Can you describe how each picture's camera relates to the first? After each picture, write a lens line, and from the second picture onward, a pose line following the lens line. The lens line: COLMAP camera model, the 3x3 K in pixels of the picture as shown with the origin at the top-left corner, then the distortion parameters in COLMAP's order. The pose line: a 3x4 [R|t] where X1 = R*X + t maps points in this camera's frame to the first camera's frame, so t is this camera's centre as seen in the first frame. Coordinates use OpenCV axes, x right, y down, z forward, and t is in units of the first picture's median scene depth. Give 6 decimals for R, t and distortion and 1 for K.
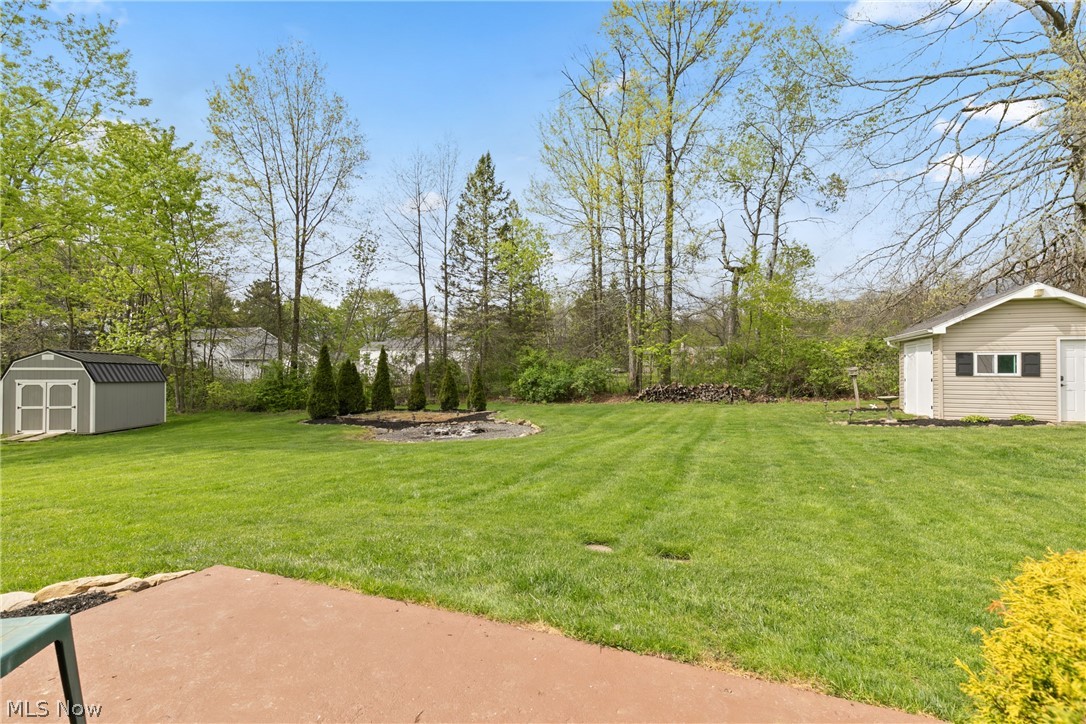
lens RADIAL K [[498.2, 0, 544.4], [0, 498.2, 363.9], [0, 0, 1]] dist [-0.002211, -0.001226]
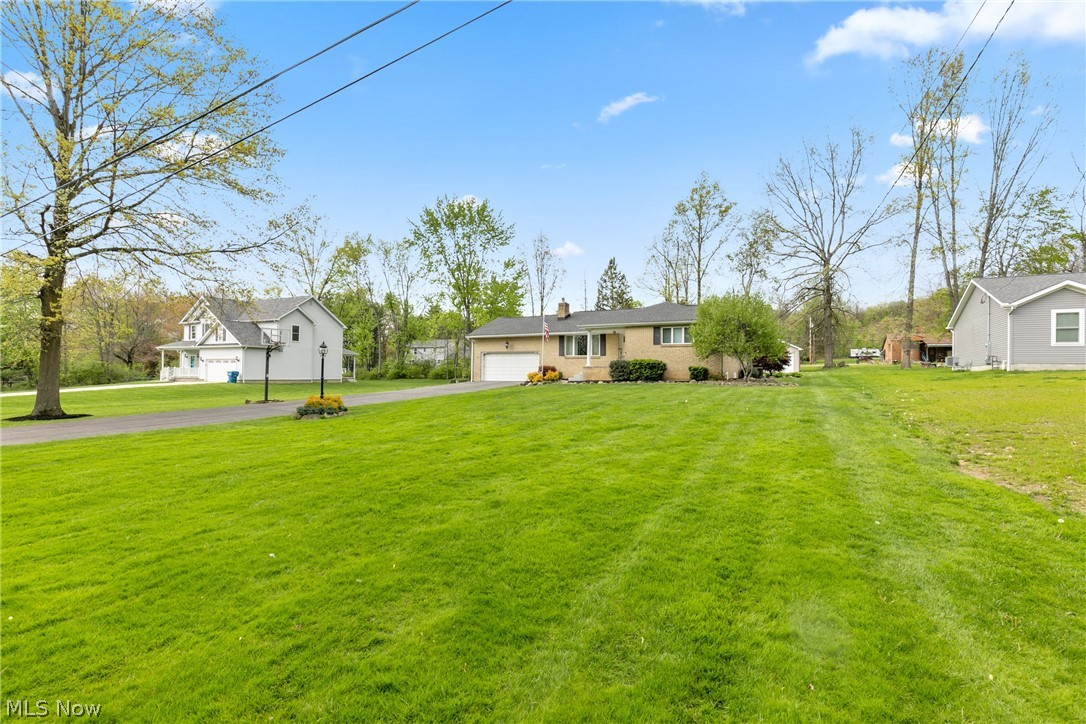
lens RADIAL K [[498.2, 0, 540.9], [0, 498.2, 362.3], [0, 0, 1]] dist [-0.002211, -0.001226]
pose [[0.989400, -0.006283, -0.145083, -0.134617], [0.006533, 0.999978, 0.001244, 0.006589], [0.145072, -0.002179, 0.989419, -1.267810]]
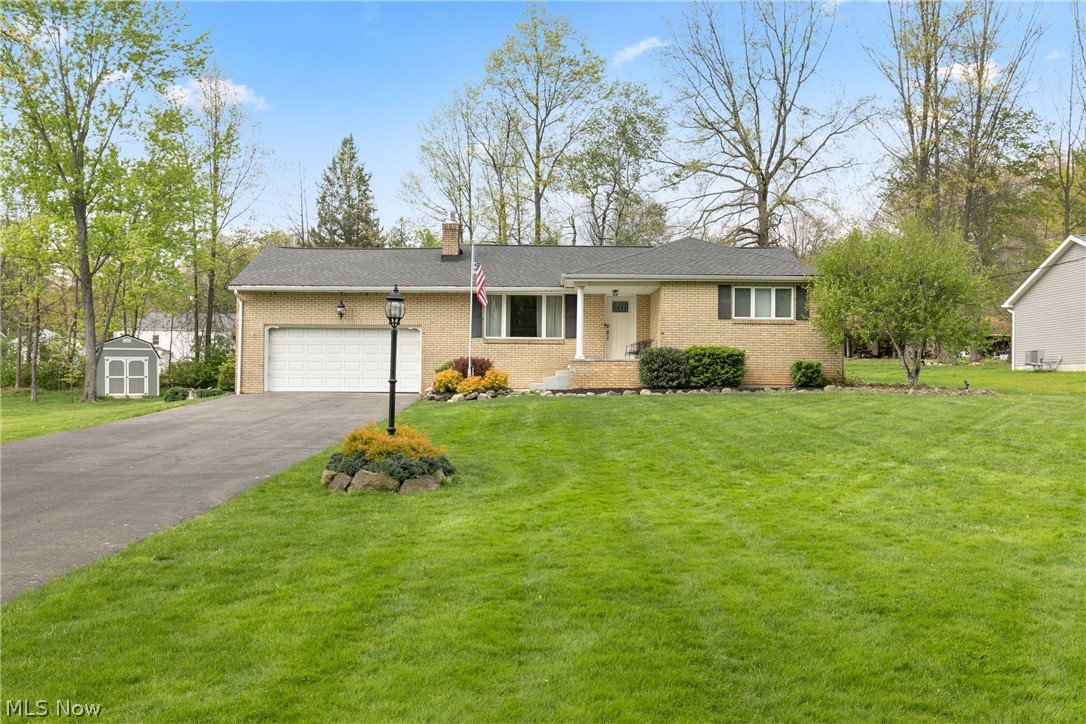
lens RADIAL K [[1007.2, 0, 548.1], [0, 1007.2, 365.6], [0, 0, 1]] dist [0.005448, 0.000000]
pose [[0.933828, 0.001362, 0.357720, -0.539069], [-0.005645, 0.999924, 0.010927, 0.011525], [-0.357678, -0.012223, 0.933765, -1.180138]]
